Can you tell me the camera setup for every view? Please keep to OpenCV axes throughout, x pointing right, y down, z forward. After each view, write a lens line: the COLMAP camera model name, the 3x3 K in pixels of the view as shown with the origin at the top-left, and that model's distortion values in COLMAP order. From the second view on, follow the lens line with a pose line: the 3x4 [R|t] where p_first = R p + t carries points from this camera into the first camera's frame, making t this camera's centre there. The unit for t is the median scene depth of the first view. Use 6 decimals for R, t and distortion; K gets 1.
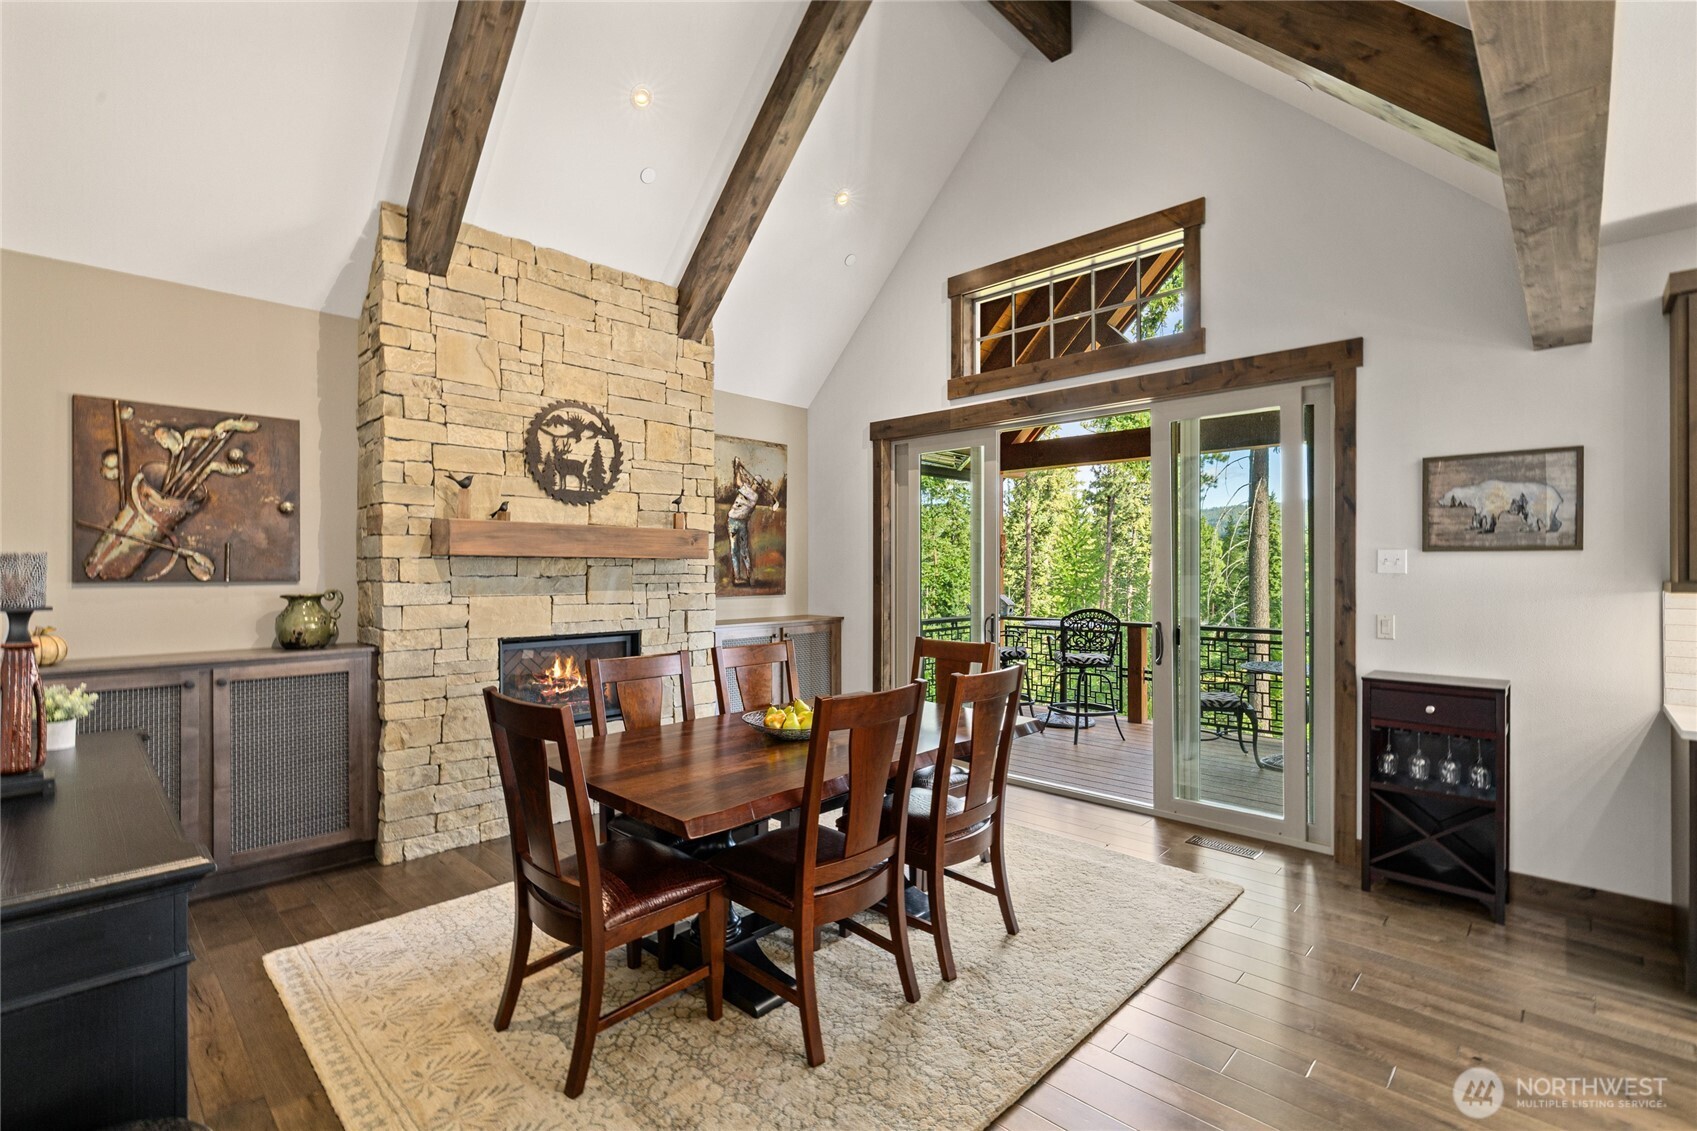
lens RADIAL K [[764.7, 0, 851.3], [0, 764.7, 566.8], [0, 0, 1]] dist [-0.002106, -0.000357]
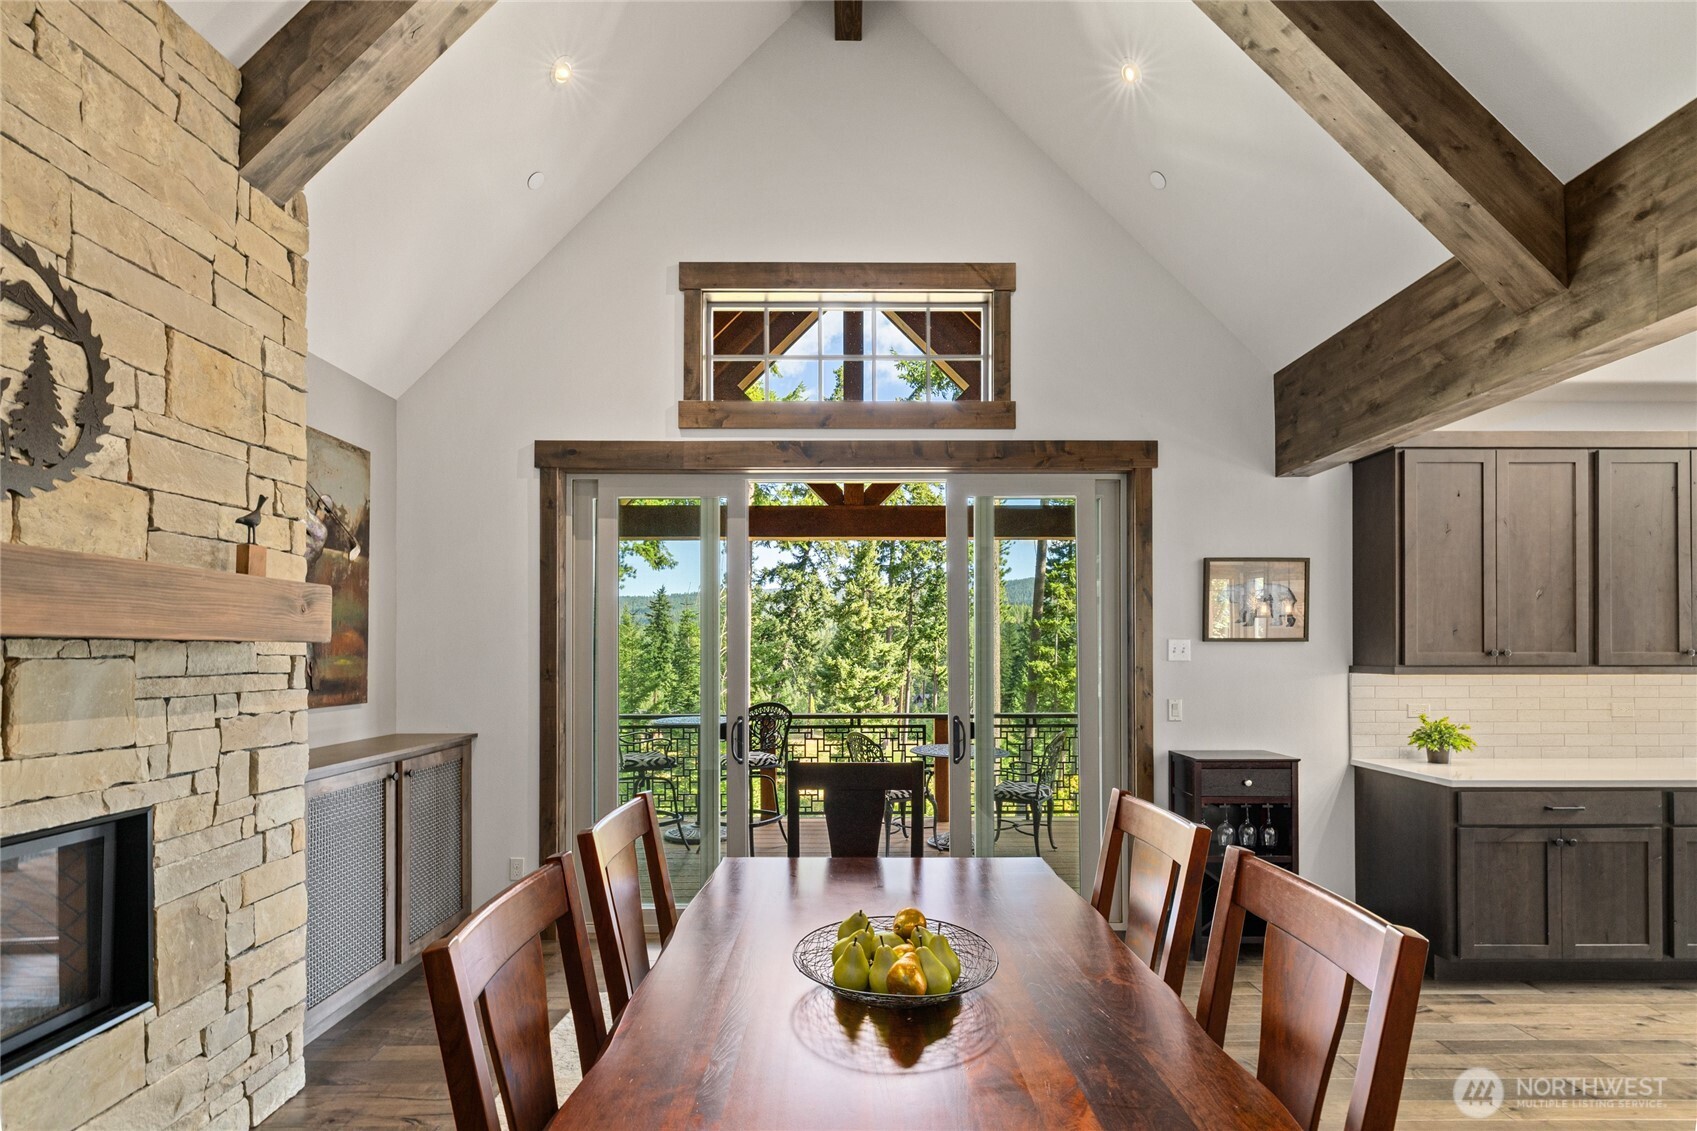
lens RADIAL K [[750.1, 0, 841.3], [0, 750.1, 643.7], [0, 0, 1]] dist [0.004107, -0.000124]
pose [[0.719956, 0.006683, 0.693988, -0.288870], [0.001683, 0.999934, -0.011375, -0.003426], [-0.694018, 0.009357, 0.719897, 0.419375]]
